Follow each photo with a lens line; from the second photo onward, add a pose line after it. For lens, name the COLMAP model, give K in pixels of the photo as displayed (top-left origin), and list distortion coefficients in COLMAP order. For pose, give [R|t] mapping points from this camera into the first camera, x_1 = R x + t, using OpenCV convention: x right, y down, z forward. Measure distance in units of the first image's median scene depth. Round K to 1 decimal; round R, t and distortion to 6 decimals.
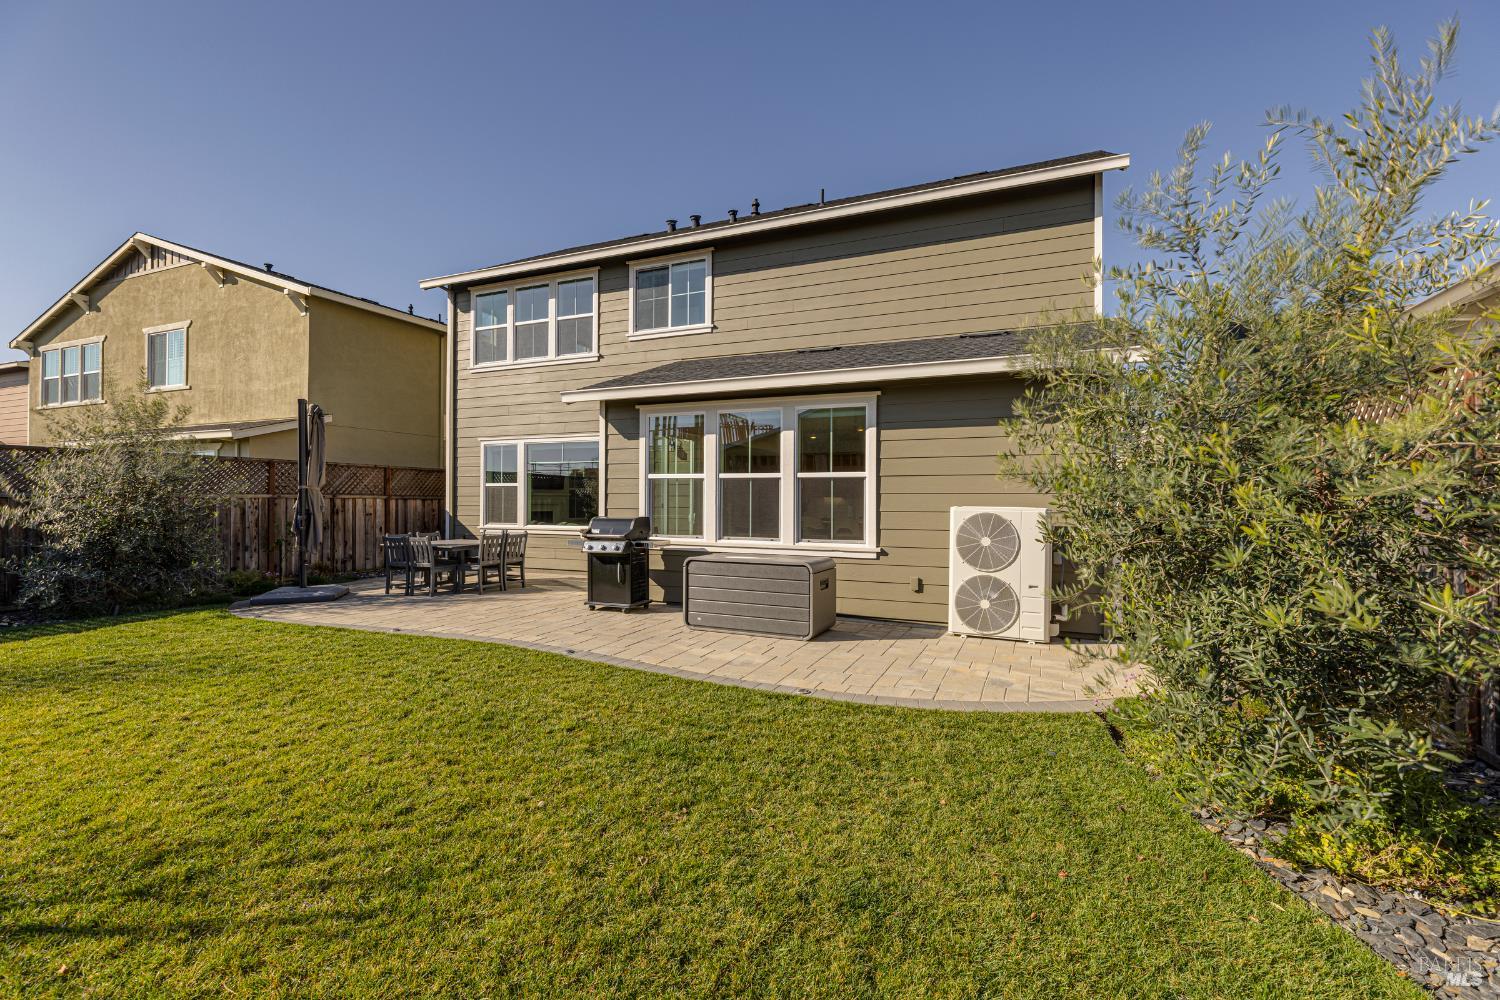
lens RADIAL K [[667.2, 0, 755.0], [0, 667.2, 496.4], [0, 0, 1]] dist [-0.000382, -0.000073]
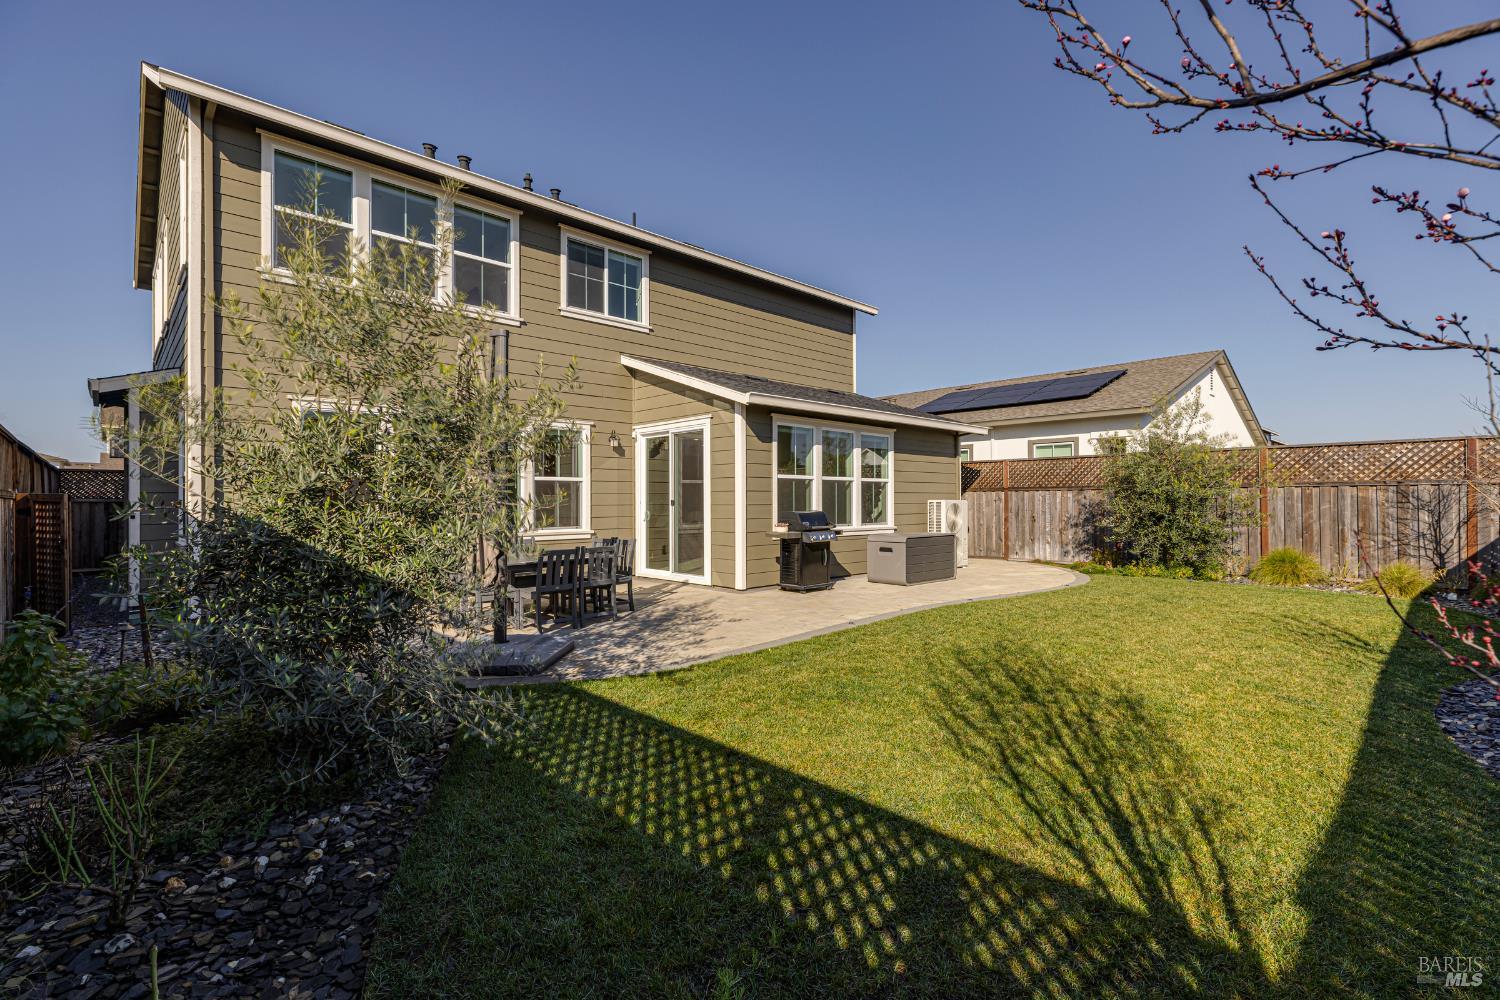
lens RADIAL K [[667.2, 0, 755.5], [0, 667.2, 498.5], [0, 0, 1]] dist [-0.000382, -0.000073]
pose [[0.385019, -0.006248, 0.922887, -1.205070], [-0.012194, 0.999855, 0.011856, -0.001898], [-0.922828, -0.015819, 0.384888, 0.549792]]
